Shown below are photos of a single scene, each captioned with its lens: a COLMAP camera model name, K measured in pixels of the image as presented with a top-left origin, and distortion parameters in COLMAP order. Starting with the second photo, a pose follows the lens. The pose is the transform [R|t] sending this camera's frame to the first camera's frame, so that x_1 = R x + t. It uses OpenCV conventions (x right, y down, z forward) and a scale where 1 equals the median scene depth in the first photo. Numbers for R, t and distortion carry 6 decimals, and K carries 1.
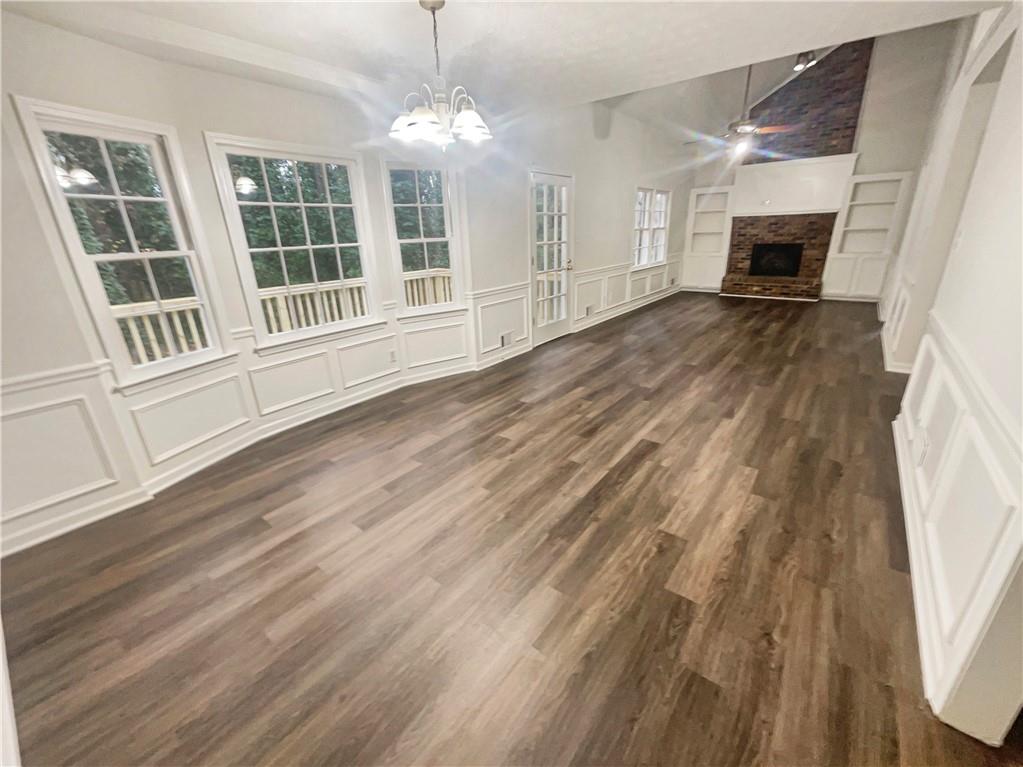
lens RADIAL K [[425.3, 0, 548.9], [0, 425.3, 377.9], [0, 0, 1]] dist [-0.000292, 0.000338]
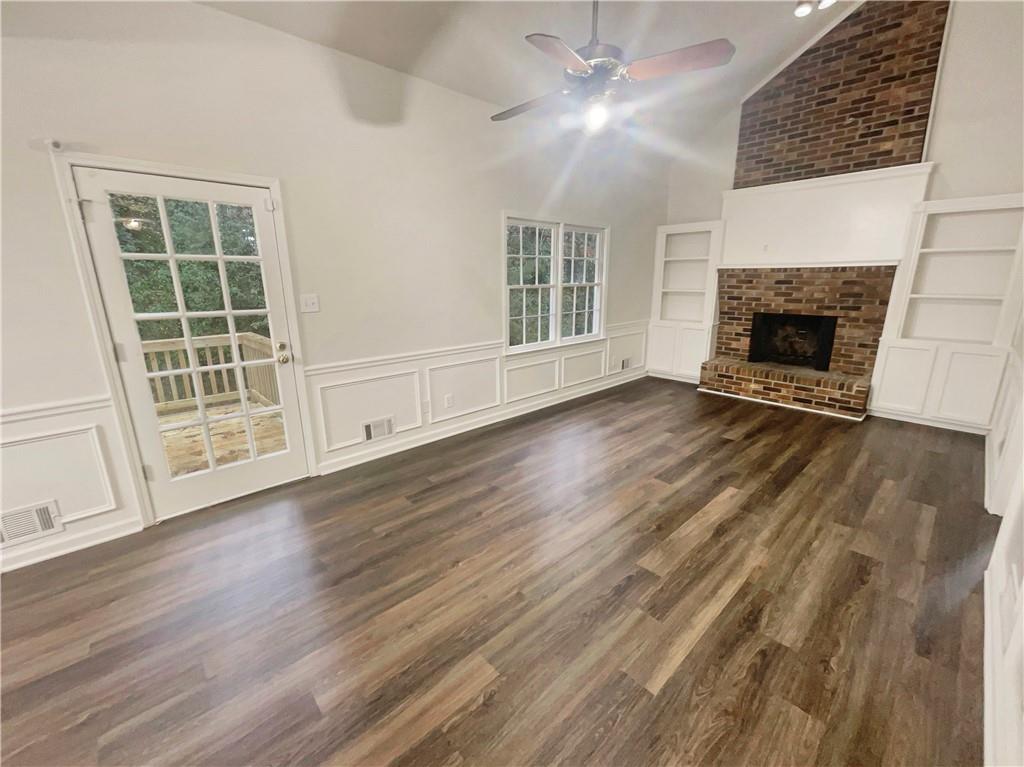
lens RADIAL K [[425.7, 0, 552.1], [0, 425.7, 368.6], [0, 0, 1]] dist [-0.000292, 0.000338]
pose [[0.984979, 0.058903, -0.162318, 0.314760], [-0.077943, 0.990470, -0.113548, -0.149745], [0.154083, 0.124494, 0.980184, 0.380914]]
